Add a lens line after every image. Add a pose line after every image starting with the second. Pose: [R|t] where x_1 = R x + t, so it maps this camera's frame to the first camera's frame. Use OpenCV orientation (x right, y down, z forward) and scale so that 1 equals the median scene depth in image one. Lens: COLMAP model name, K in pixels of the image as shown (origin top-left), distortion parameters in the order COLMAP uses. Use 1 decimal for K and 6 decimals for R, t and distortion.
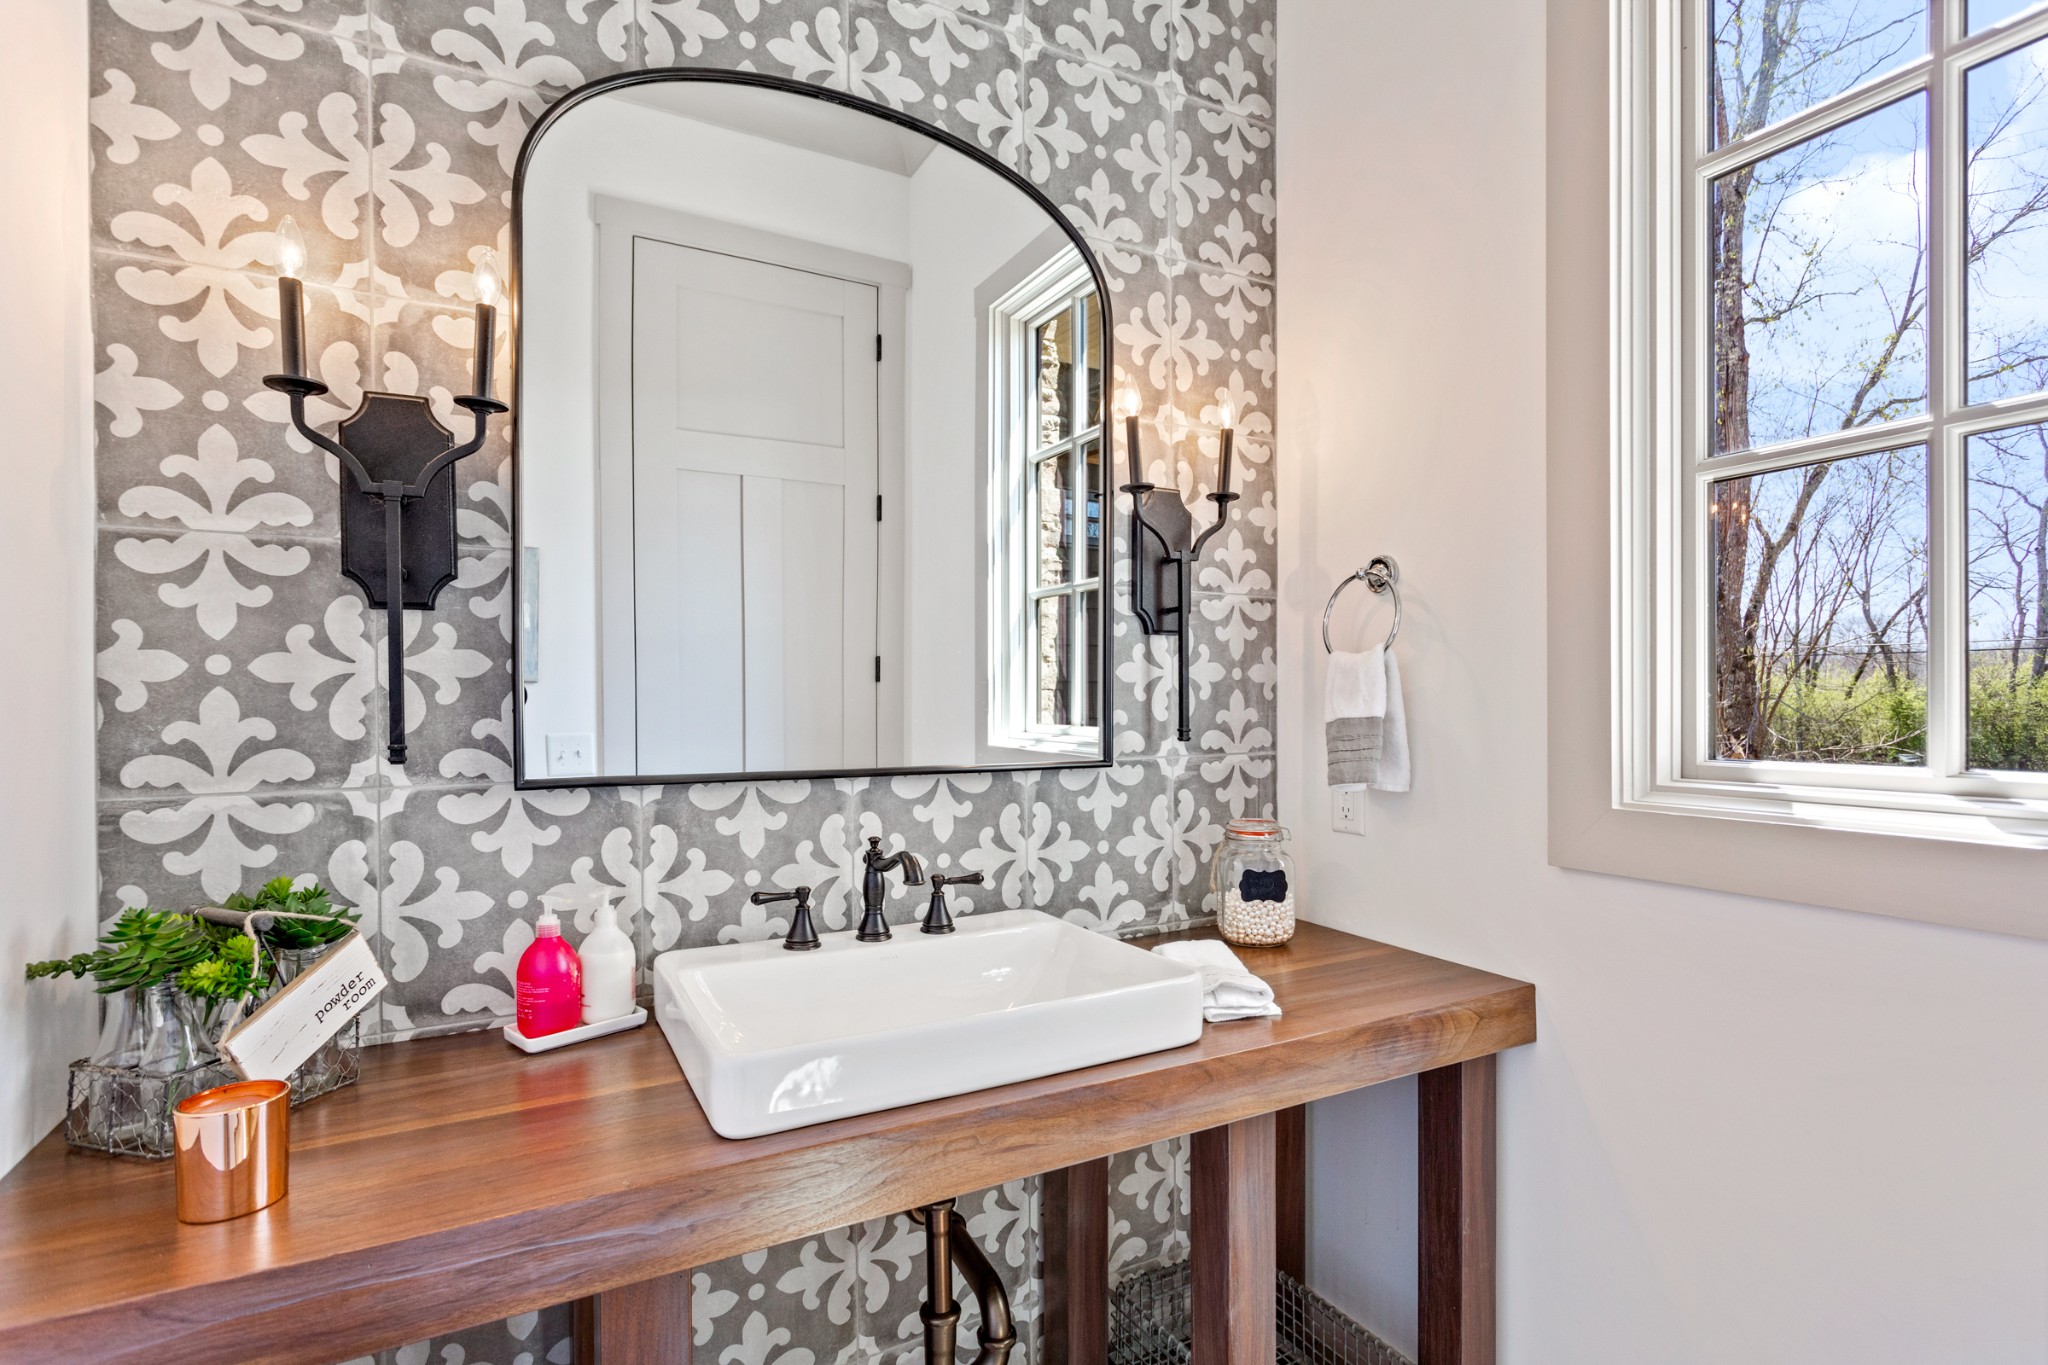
lens RADIAL K [[972.2, 0, 1020.6], [0, 972.2, 699.2], [0, 0, 1]] dist [-0.000414, -0.000181]
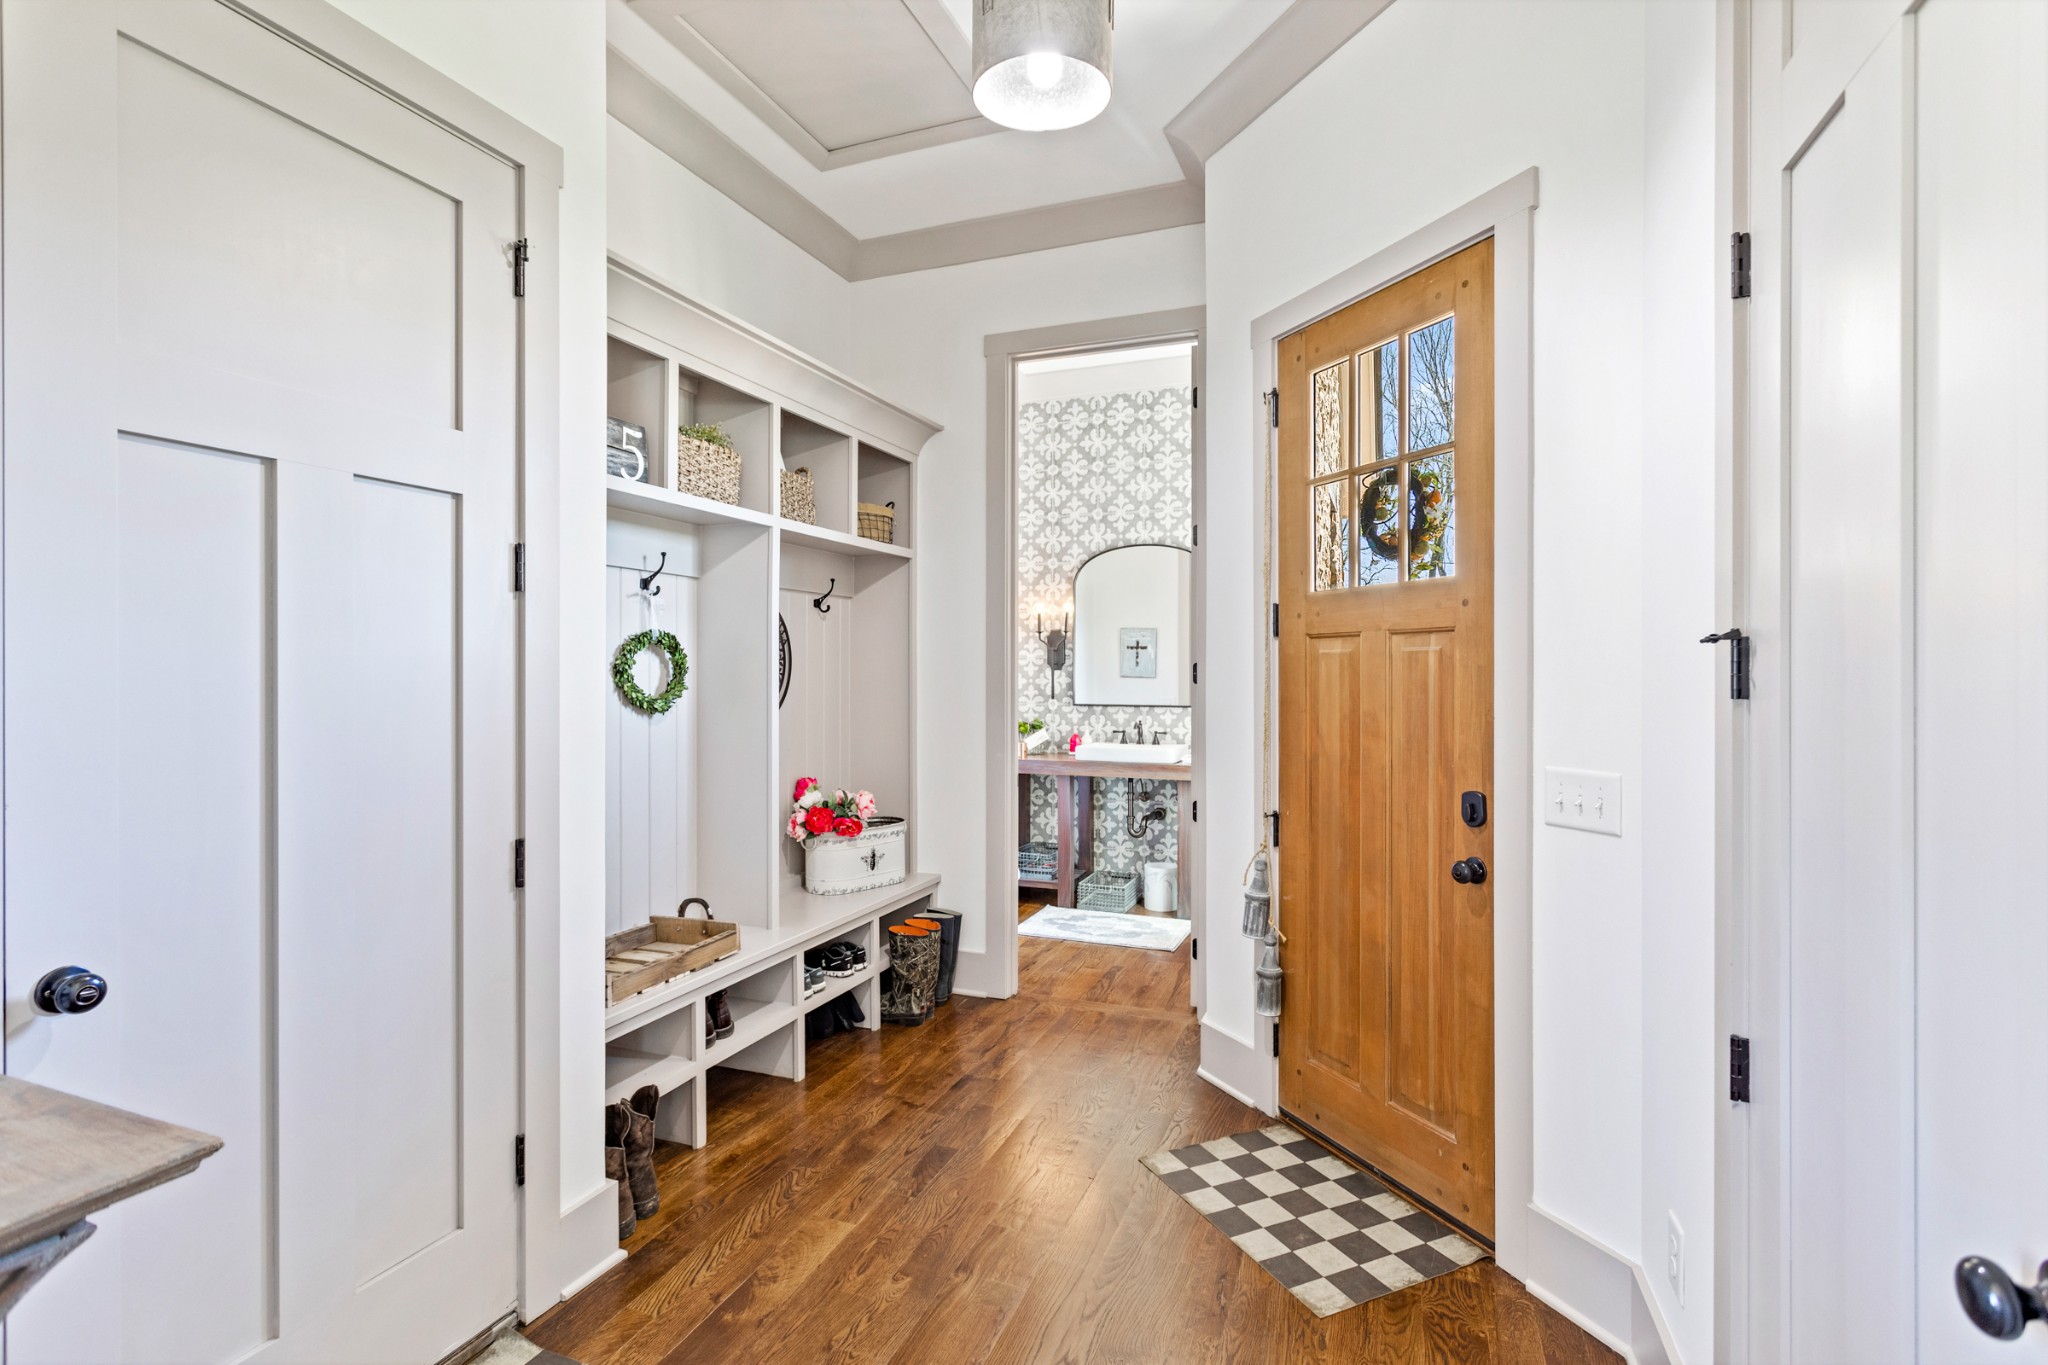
lens RADIAL K [[972.2, 0, 1022.8], [0, 972.2, 681.5], [0, 0, 1]] dist [-0.000414, -0.000181]
pose [[0.645349, 0.002640, -0.763883, 3.152158], [-0.007805, 0.999965, -0.003138, -0.012042], [0.763848, 0.007987, 0.645347, -2.443912]]
